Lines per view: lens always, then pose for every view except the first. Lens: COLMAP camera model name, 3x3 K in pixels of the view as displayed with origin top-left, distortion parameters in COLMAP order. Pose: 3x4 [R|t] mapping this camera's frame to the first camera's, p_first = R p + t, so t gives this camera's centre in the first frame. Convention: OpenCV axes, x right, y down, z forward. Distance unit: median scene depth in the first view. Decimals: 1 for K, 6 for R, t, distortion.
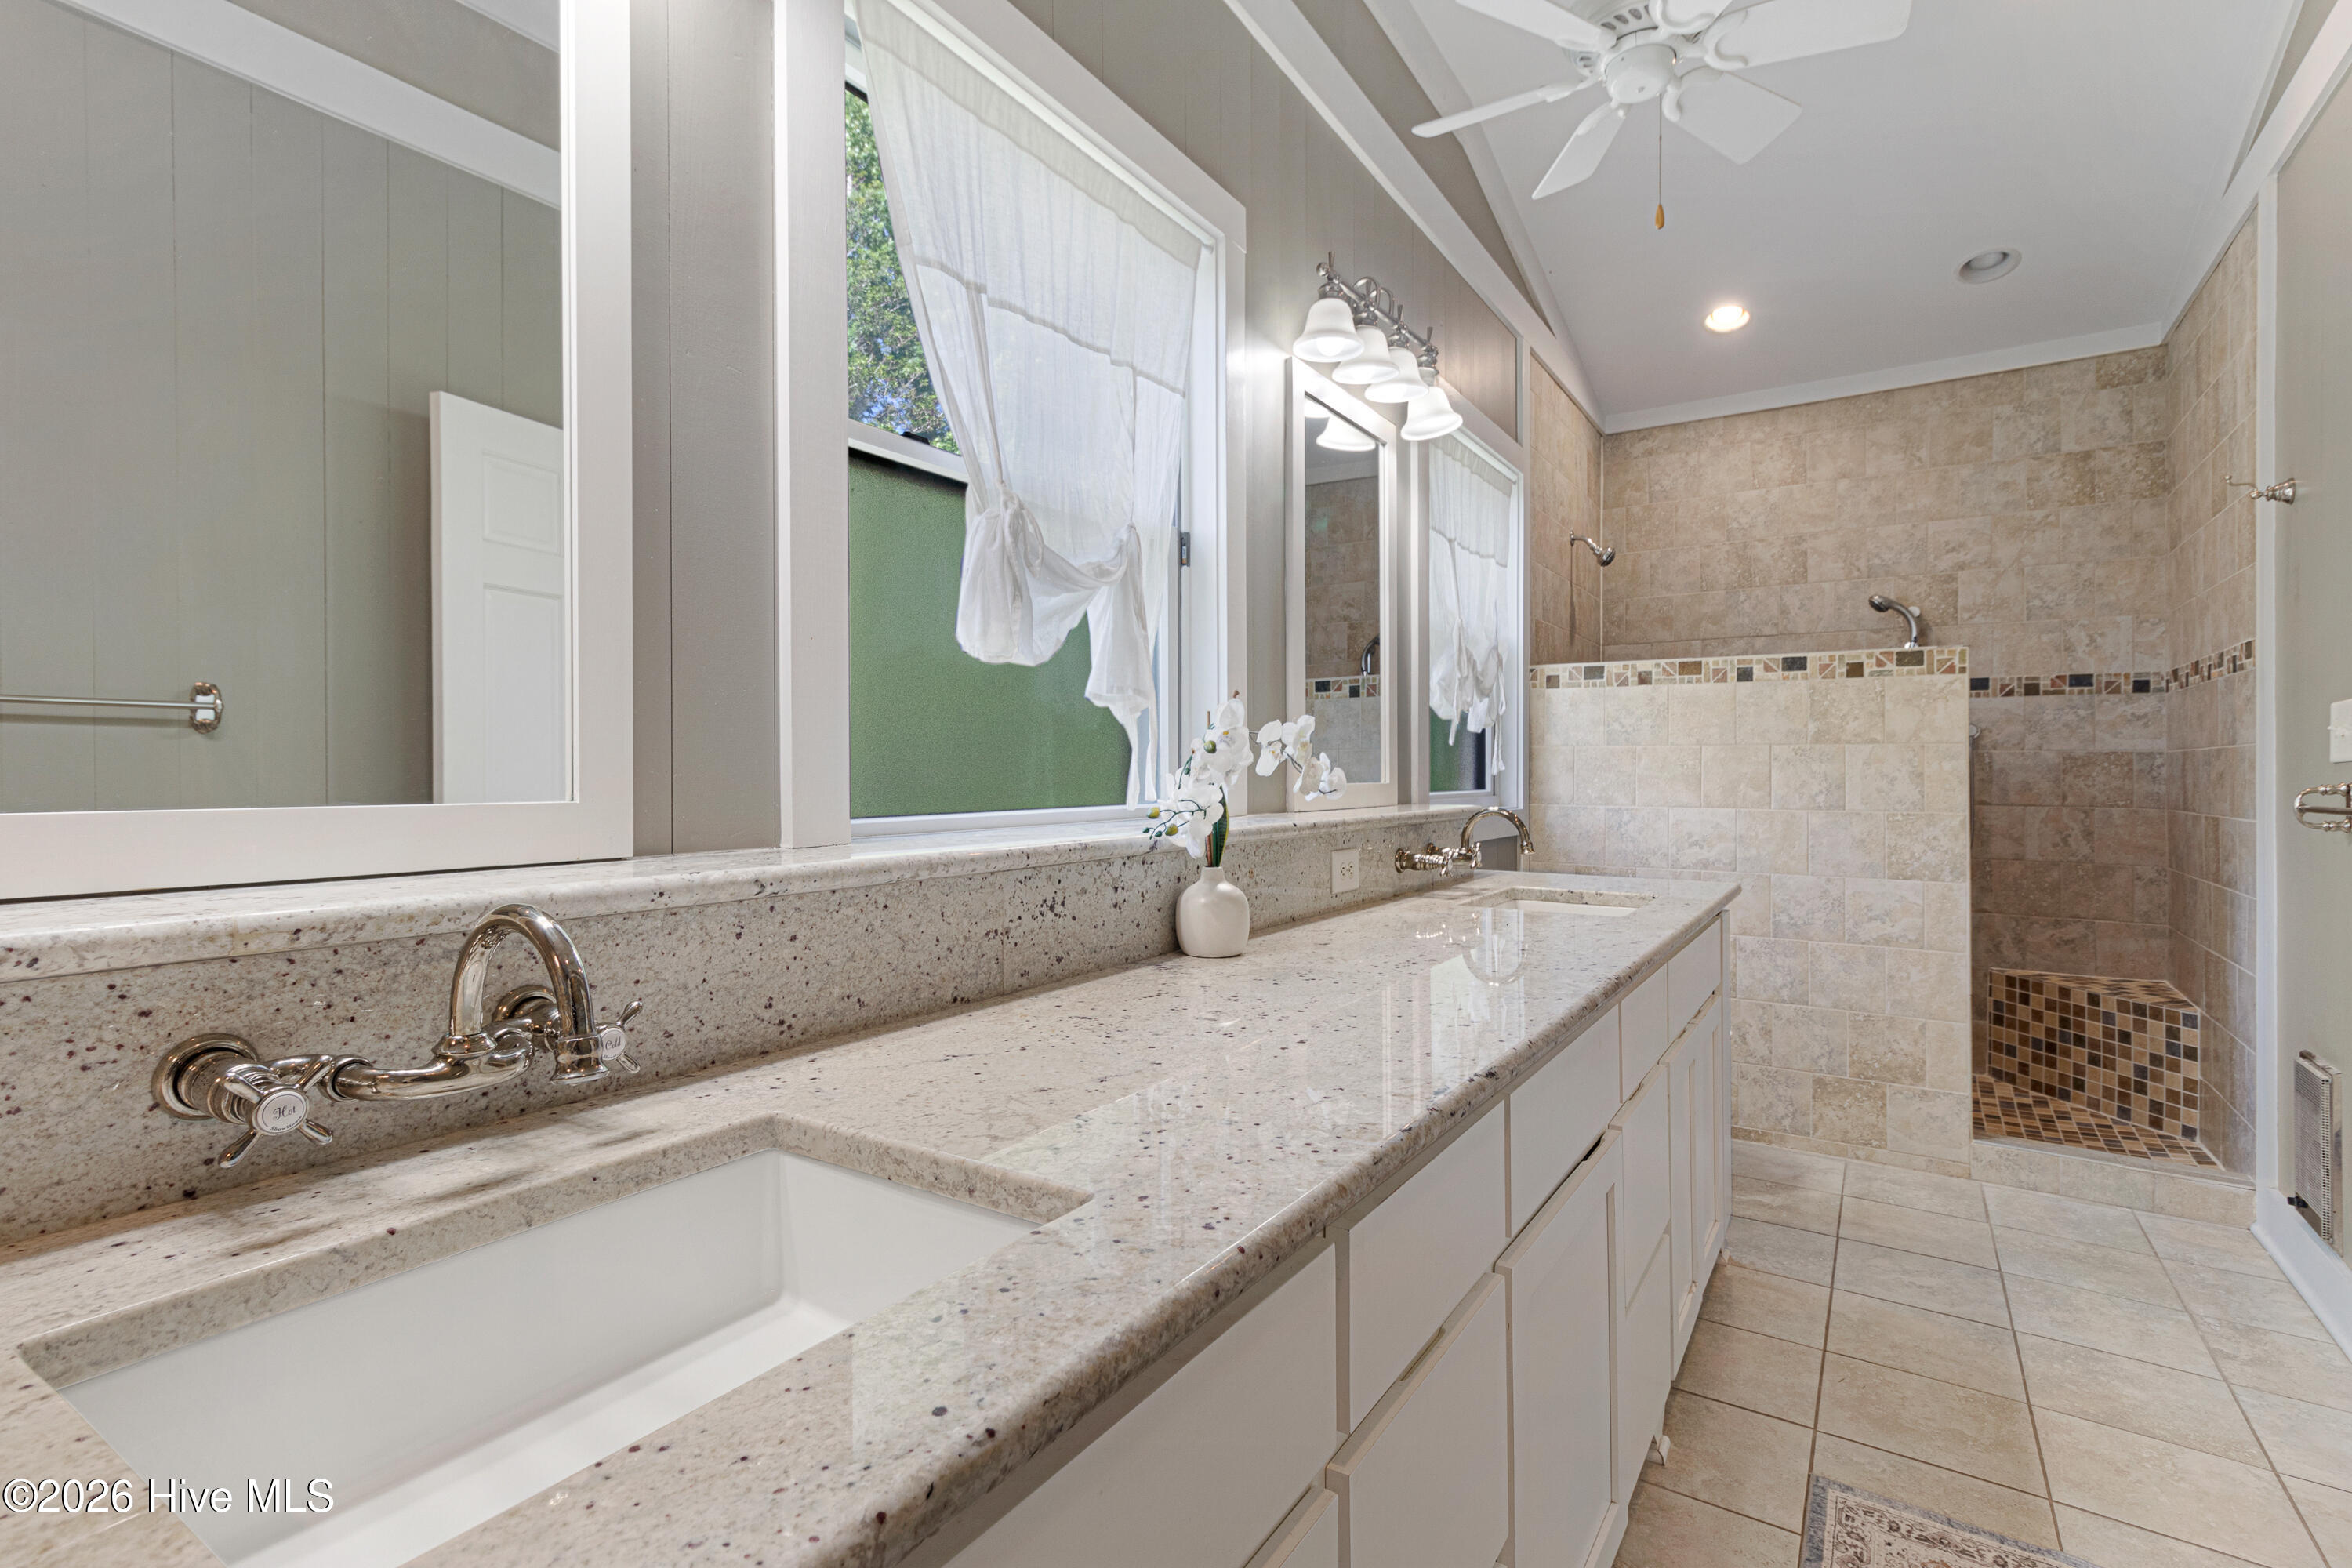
lens RADIAL K [[1091.0, 0, 1182.7], [0, 1091.0, 764.4], [0, 0, 1]] dist [0.042070, -0.017753]
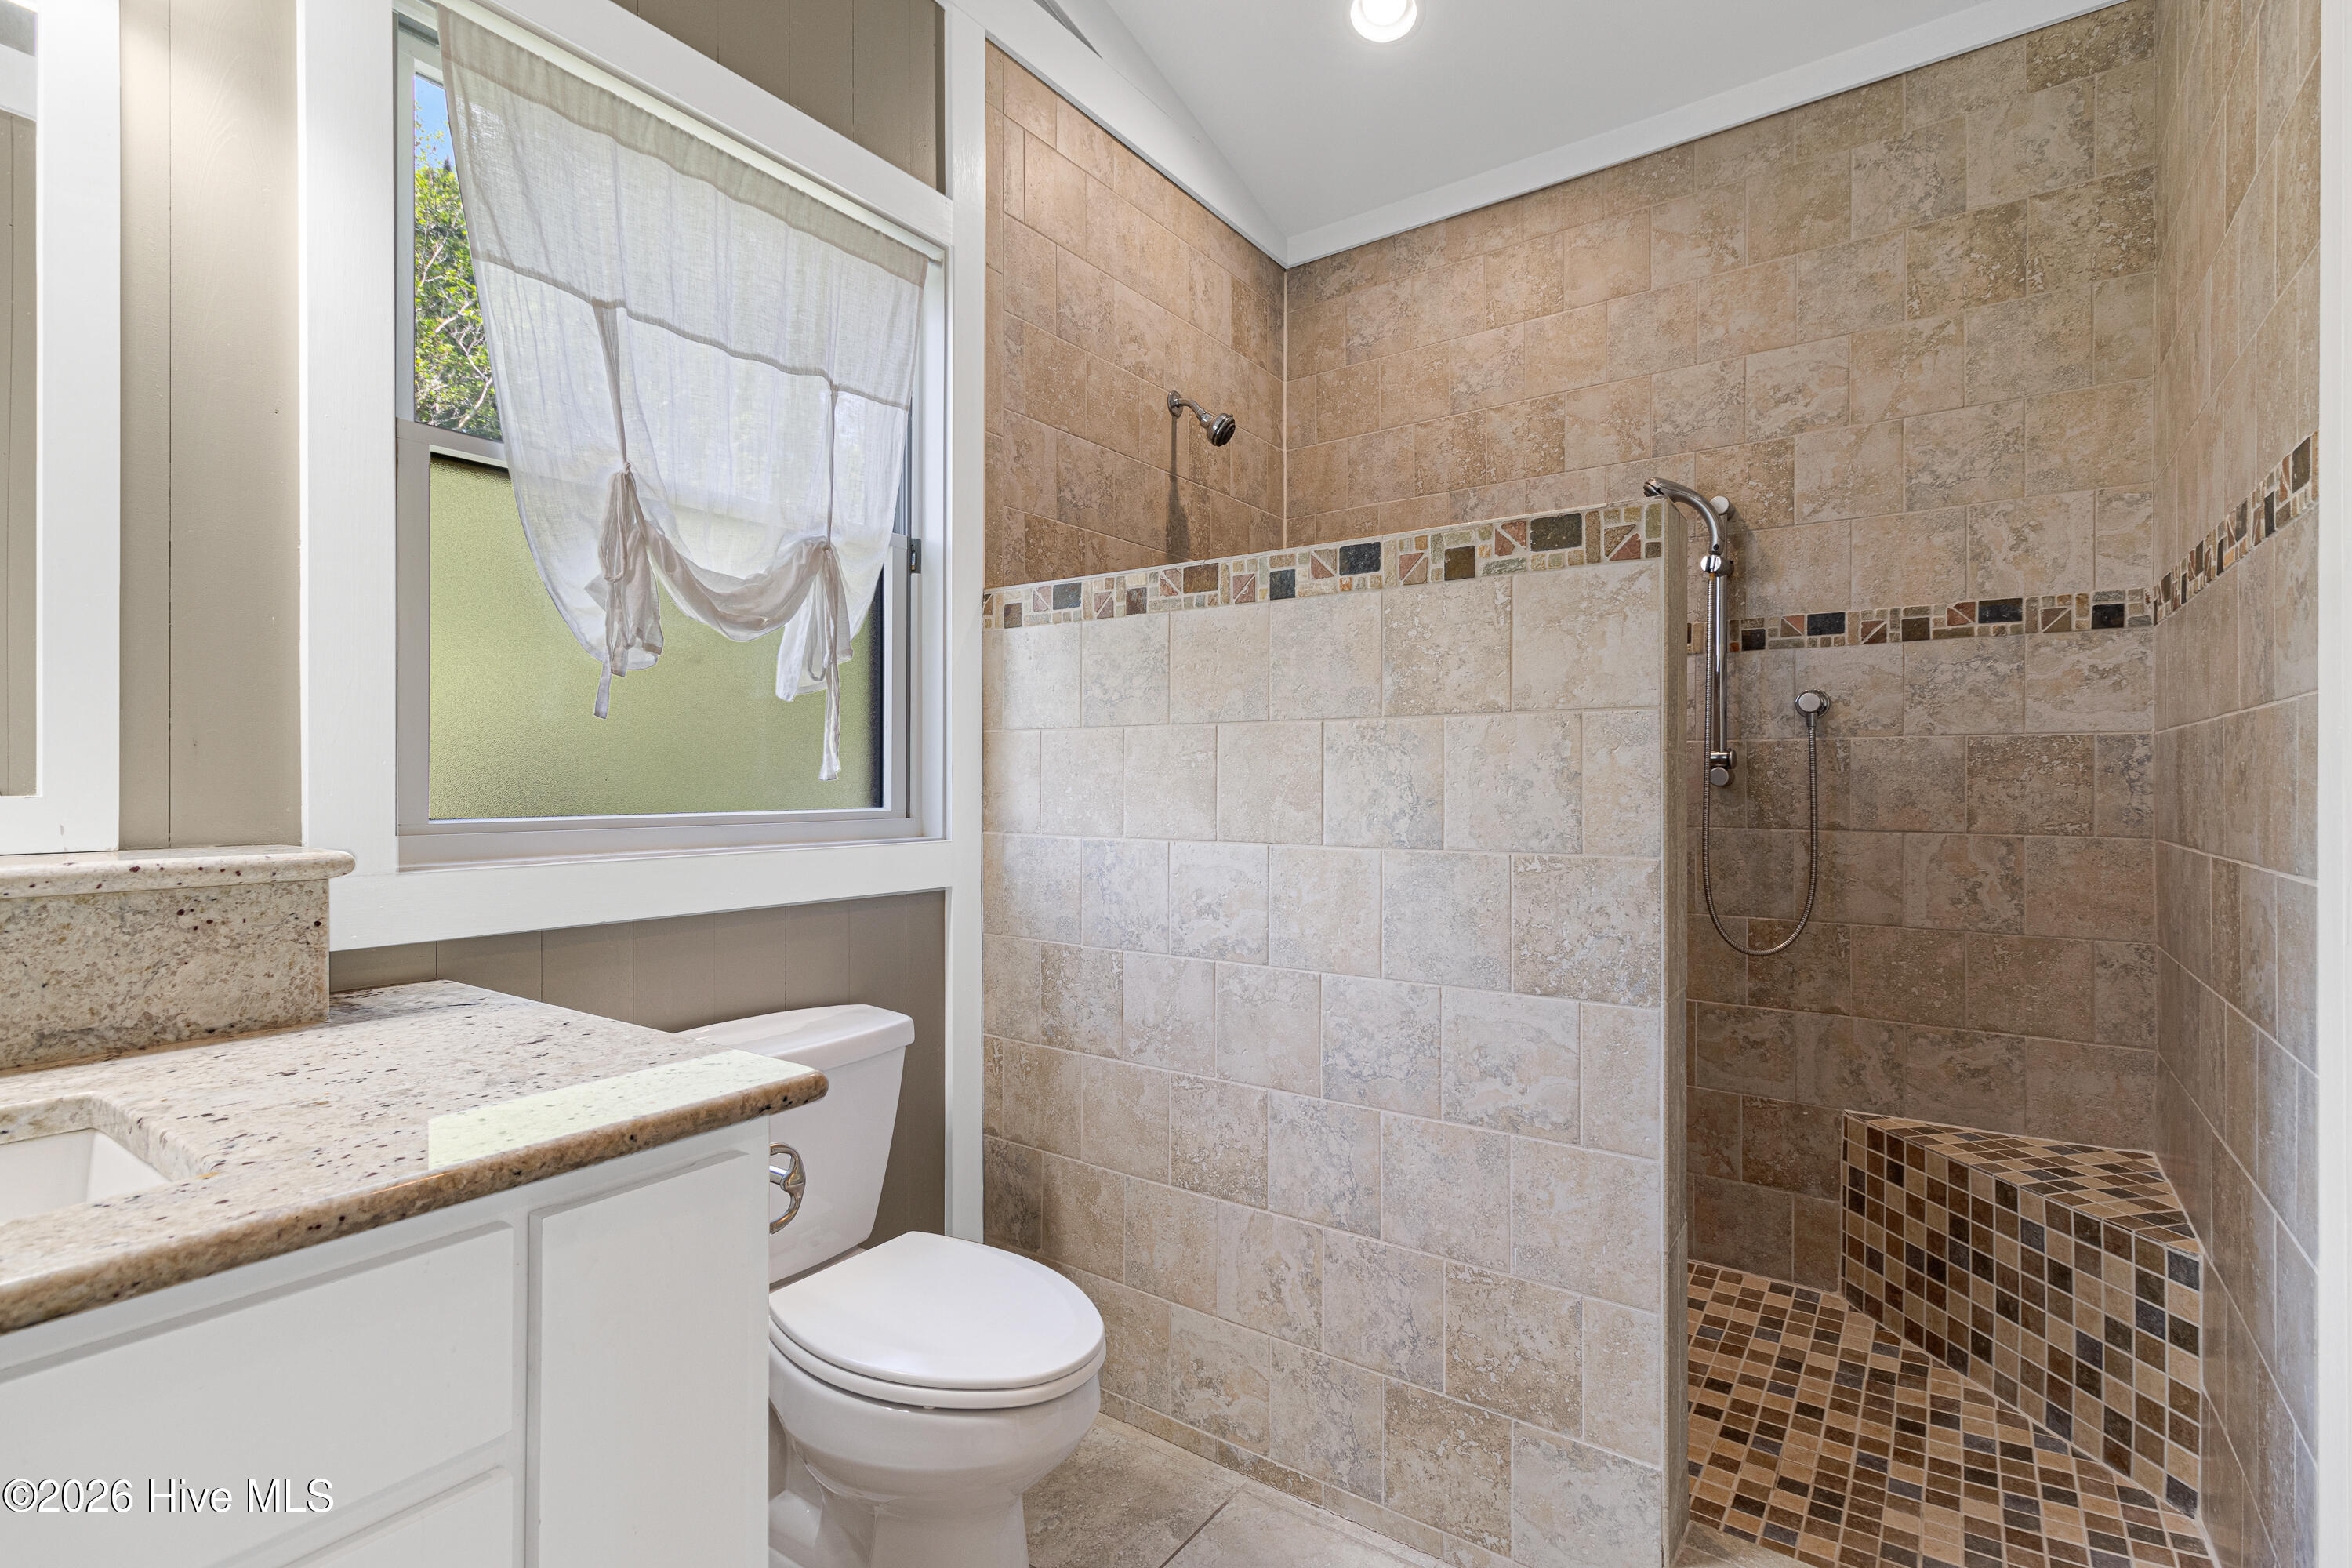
lens RADIAL K [[1042.4, 0, 1176.0], [0, 1042.4, 784.0], [0, 0, 1]] dist [0.019143, -0.007245]
pose [[0.997680, -0.004820, -0.067901, 0.433310], [0.005152, 0.999976, 0.004712, 0.008100], [0.067876, -0.005051, 0.997681, 0.446121]]
